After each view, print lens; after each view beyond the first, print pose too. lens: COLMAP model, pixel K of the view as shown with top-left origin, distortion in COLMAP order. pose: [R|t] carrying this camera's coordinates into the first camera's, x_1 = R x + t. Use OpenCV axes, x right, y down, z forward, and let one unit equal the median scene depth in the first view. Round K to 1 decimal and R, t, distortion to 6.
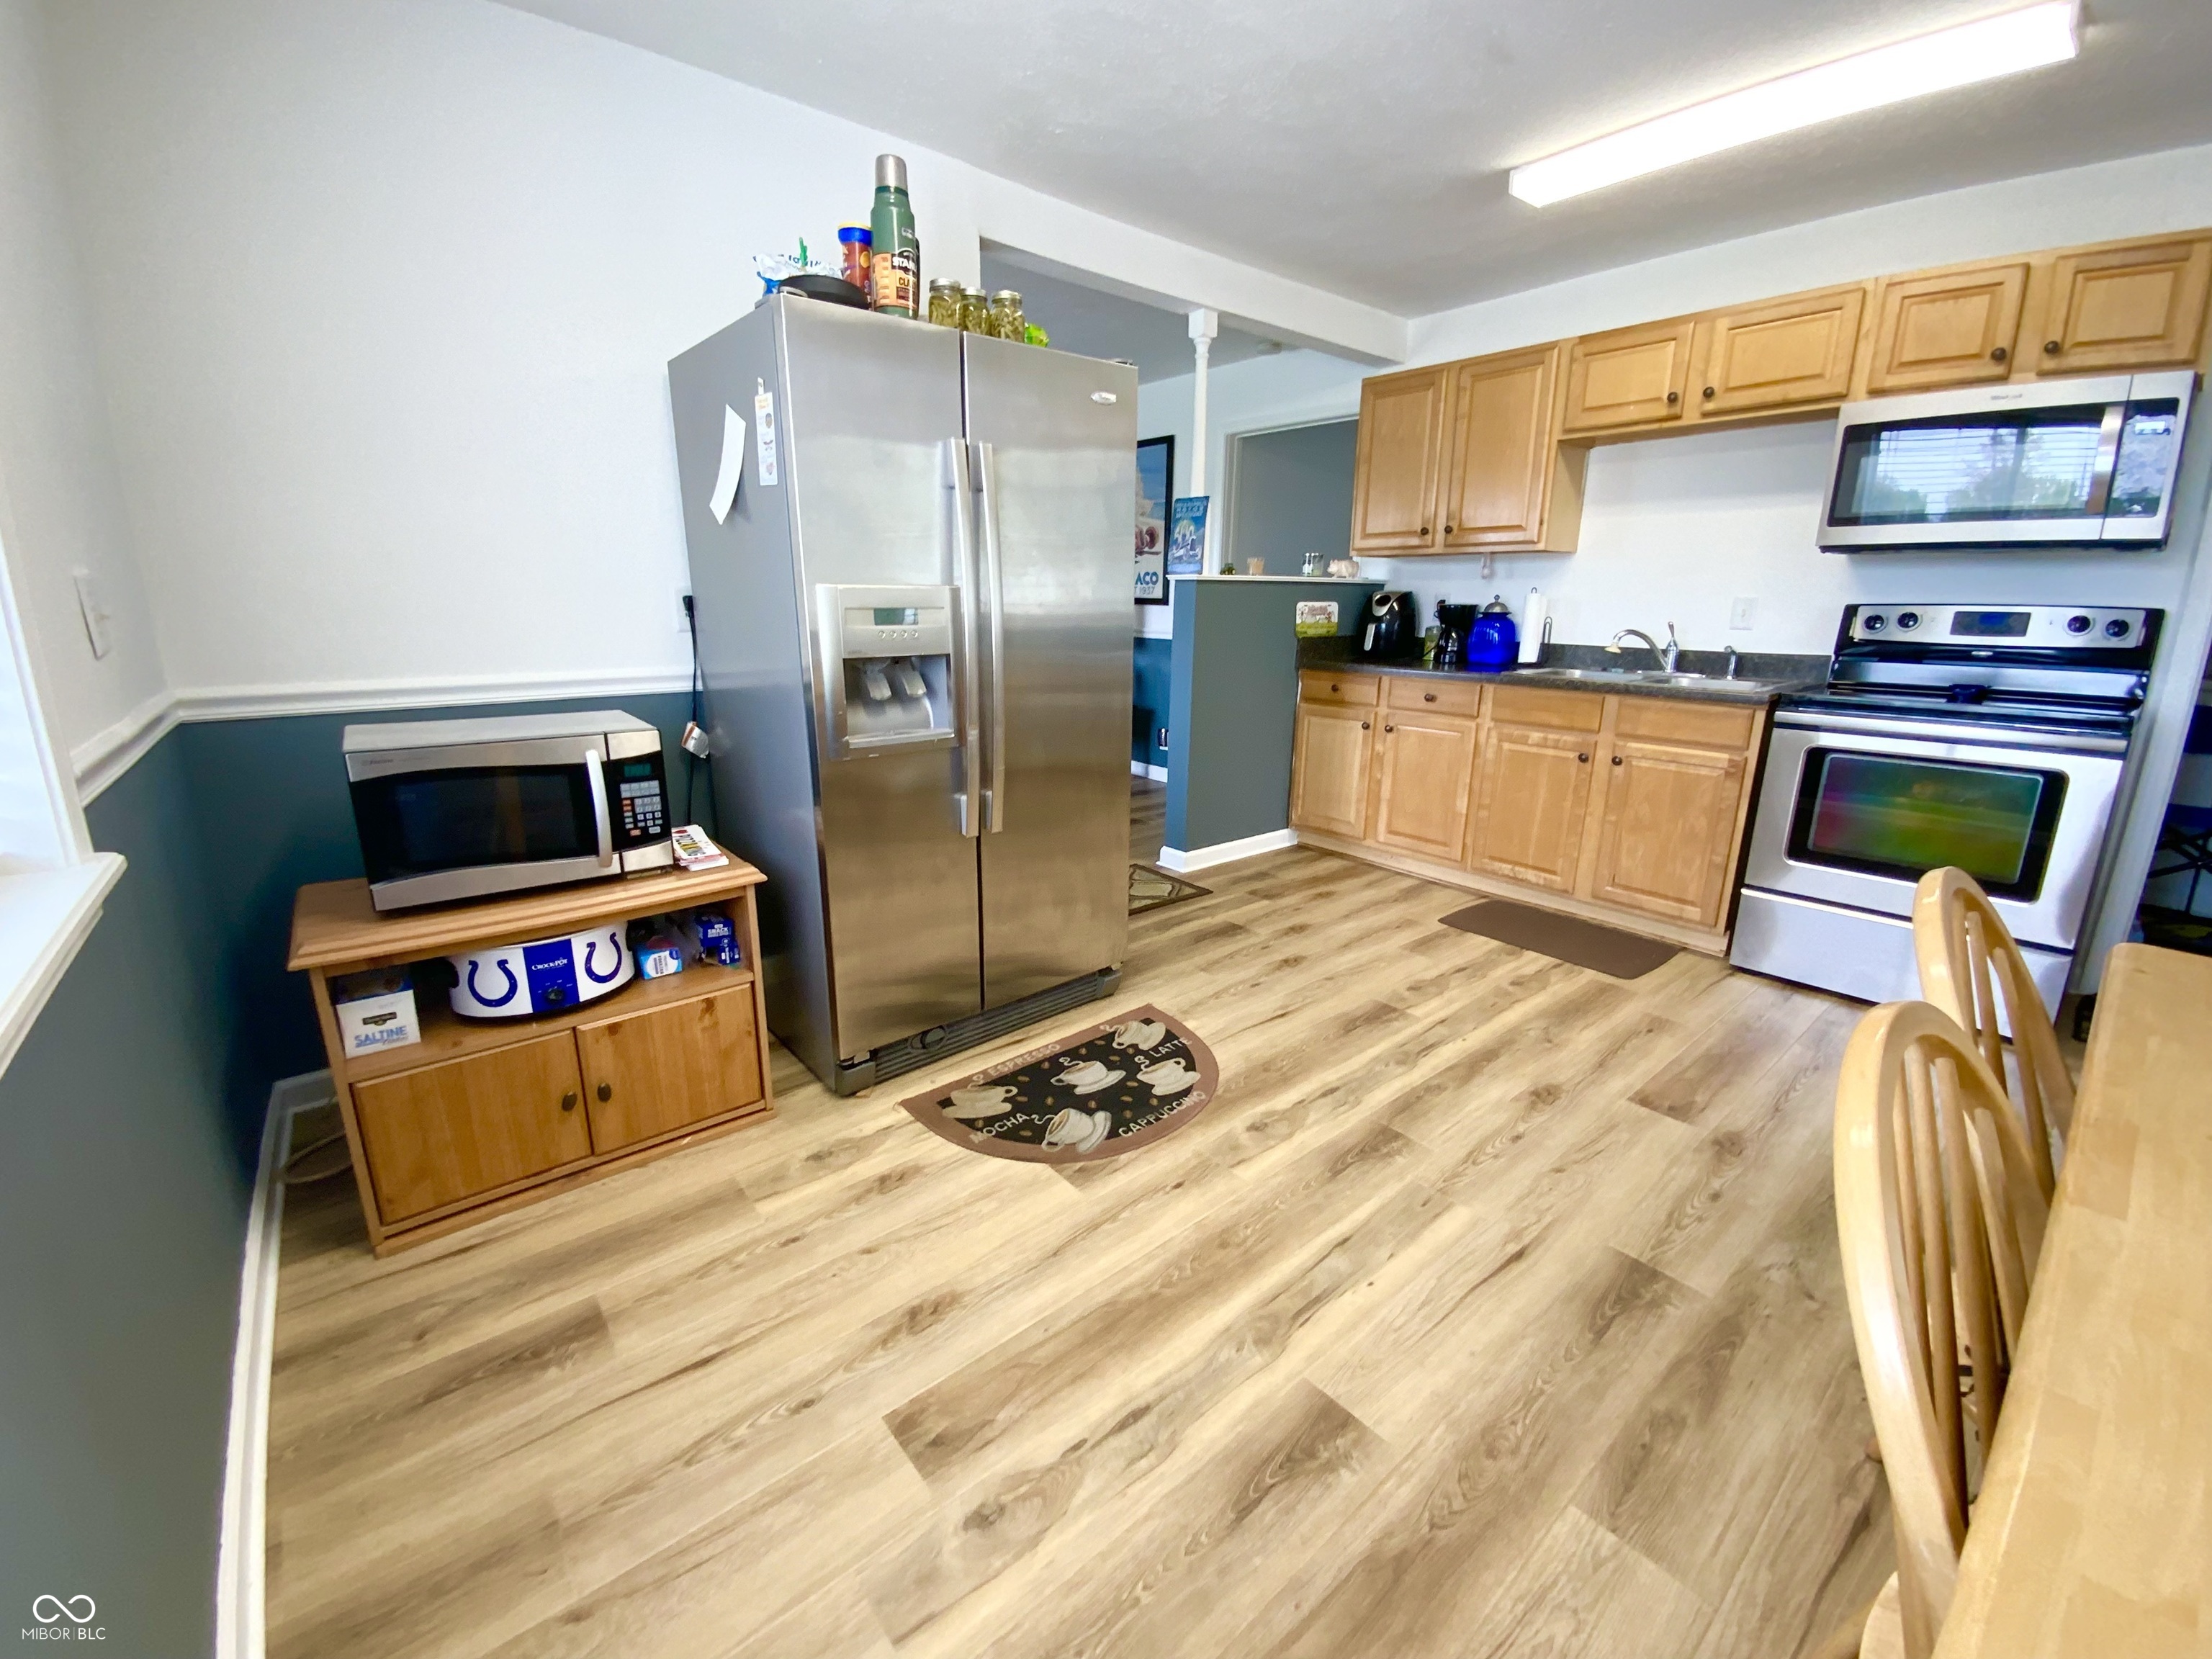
lens RADIAL K [[905.6, 0, 1092.1], [0, 905.6, 819.5], [0, 0, 1]] dist [0.013874, -0.012573]
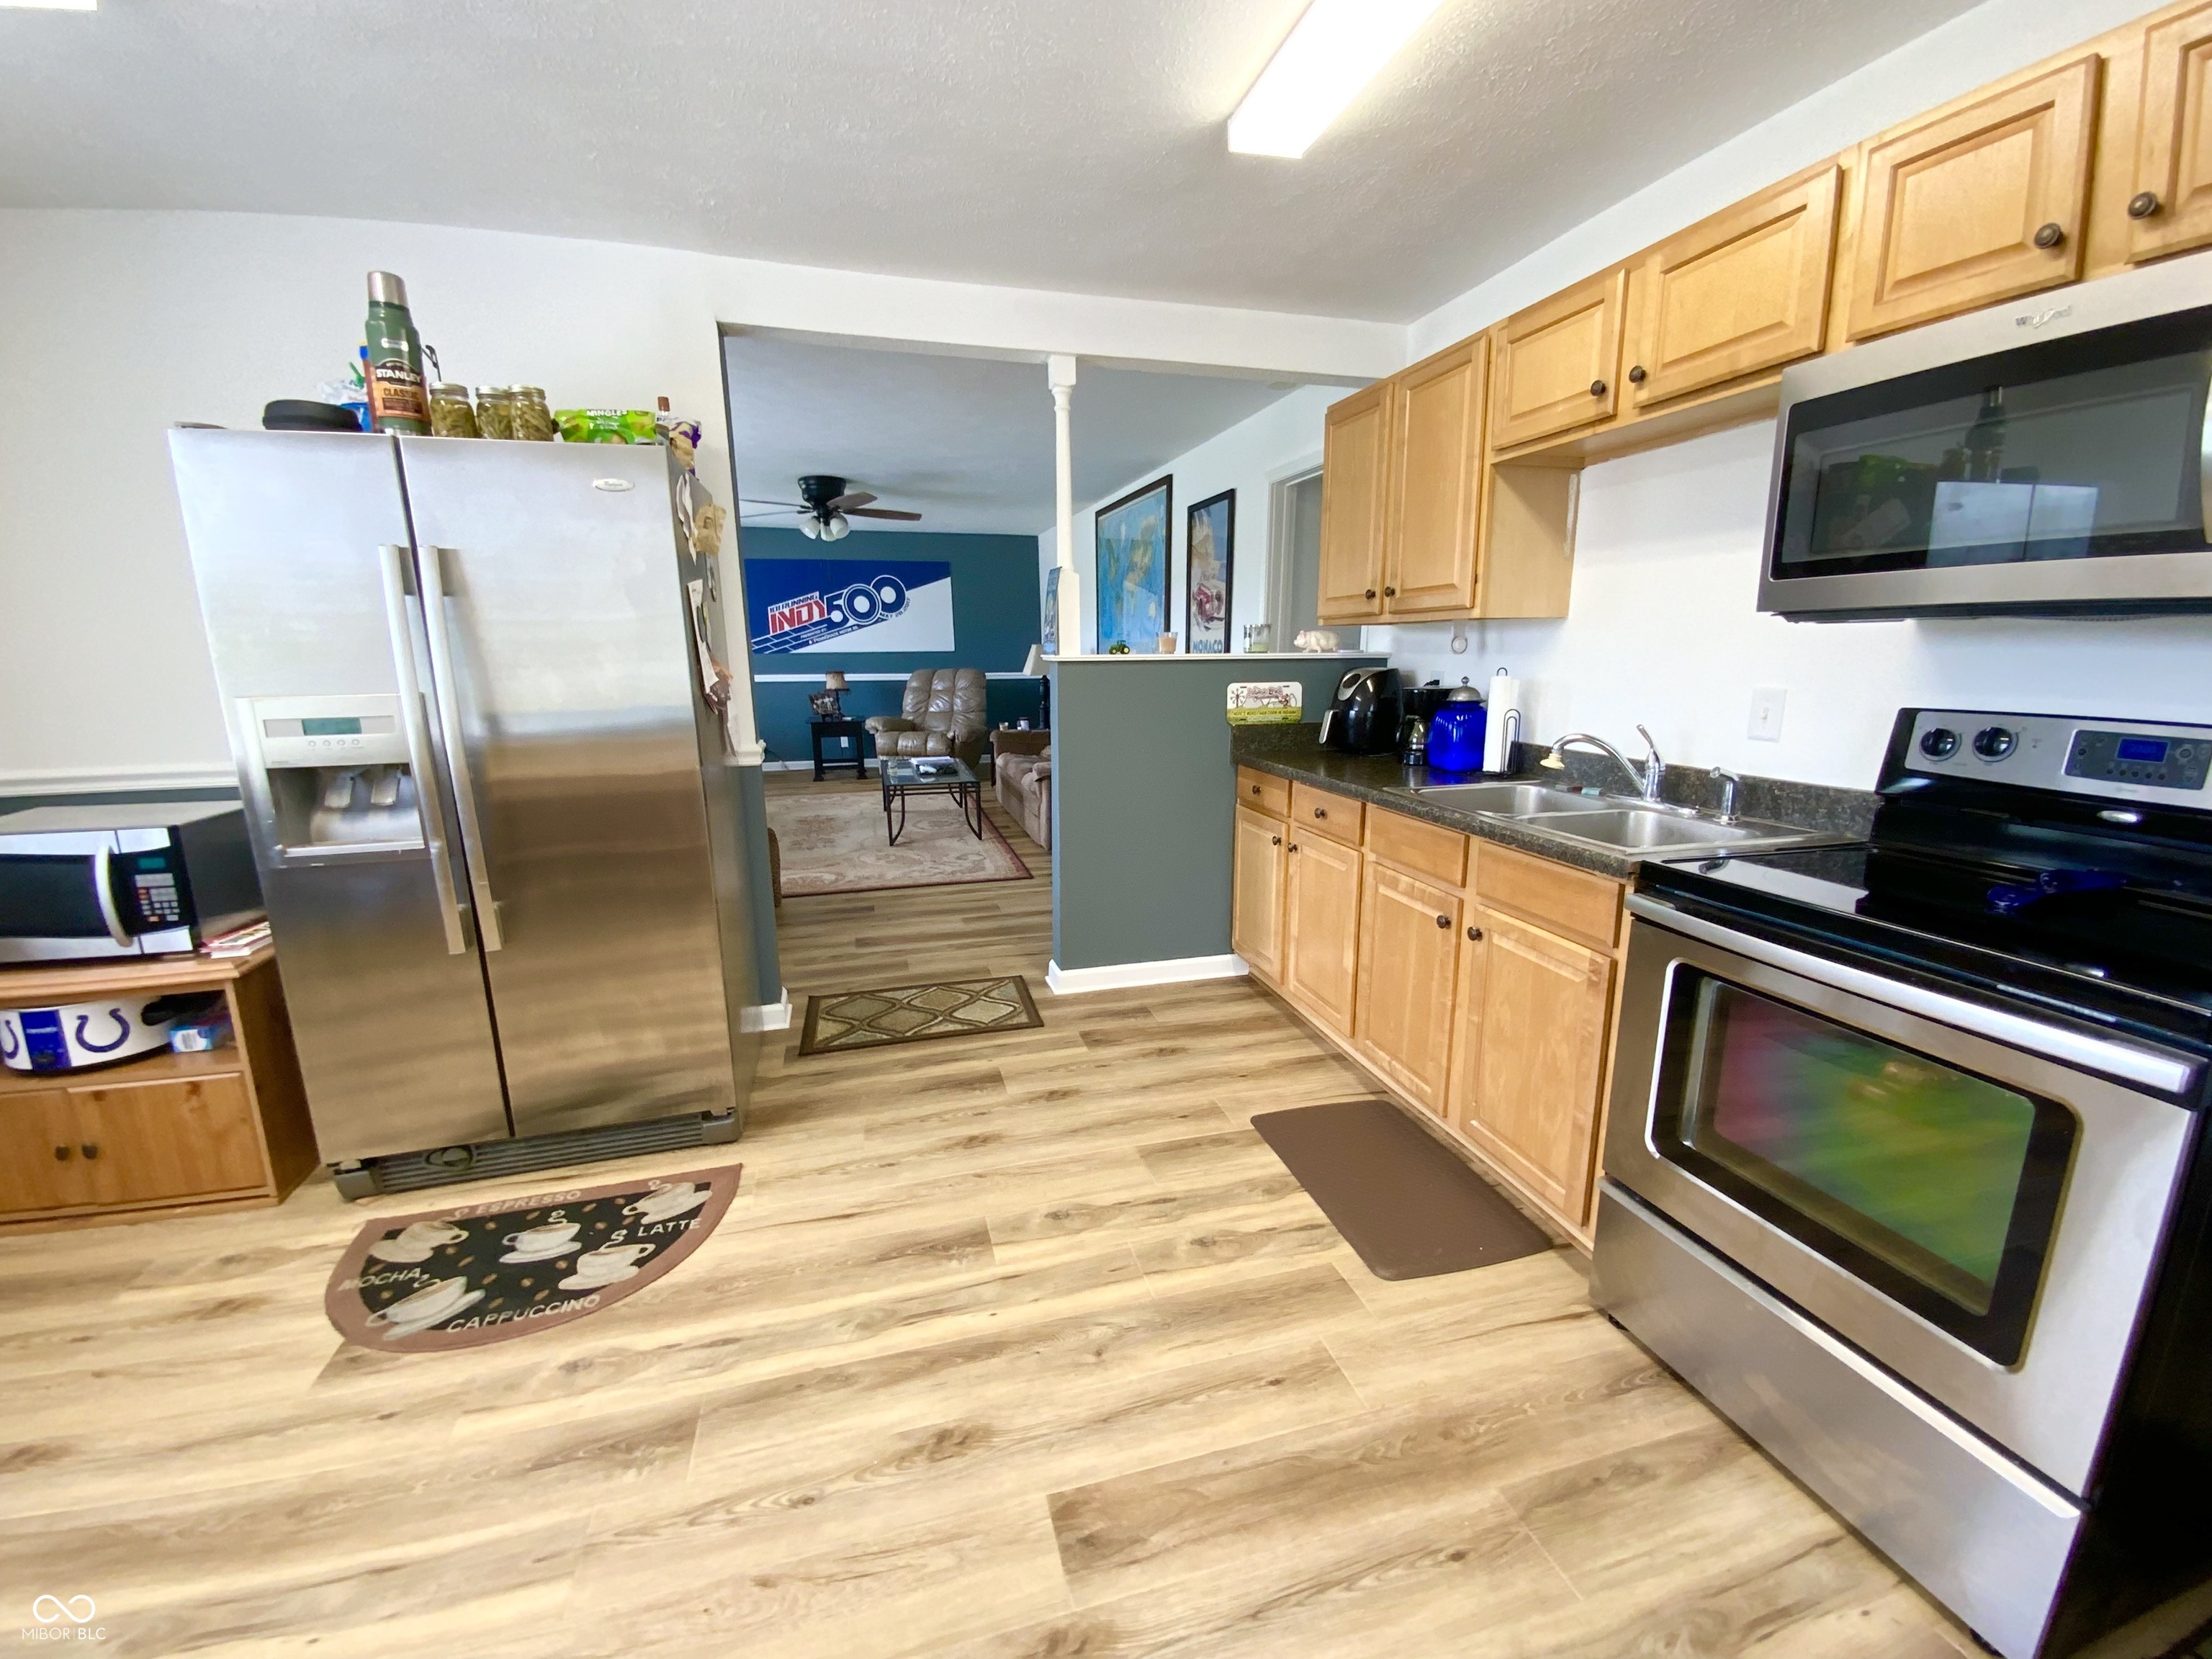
lens RADIAL K [[905.6, 0, 1166.6], [0, 905.6, 807.9], [0, 0, 1]] dist [0.013874, -0.012573]
pose [[0.911028, 0.061296, -0.407763, 0.709237], [-0.086180, 0.995355, -0.042919, -0.120147], [0.403238, 0.074241, 0.912078, 0.329978]]
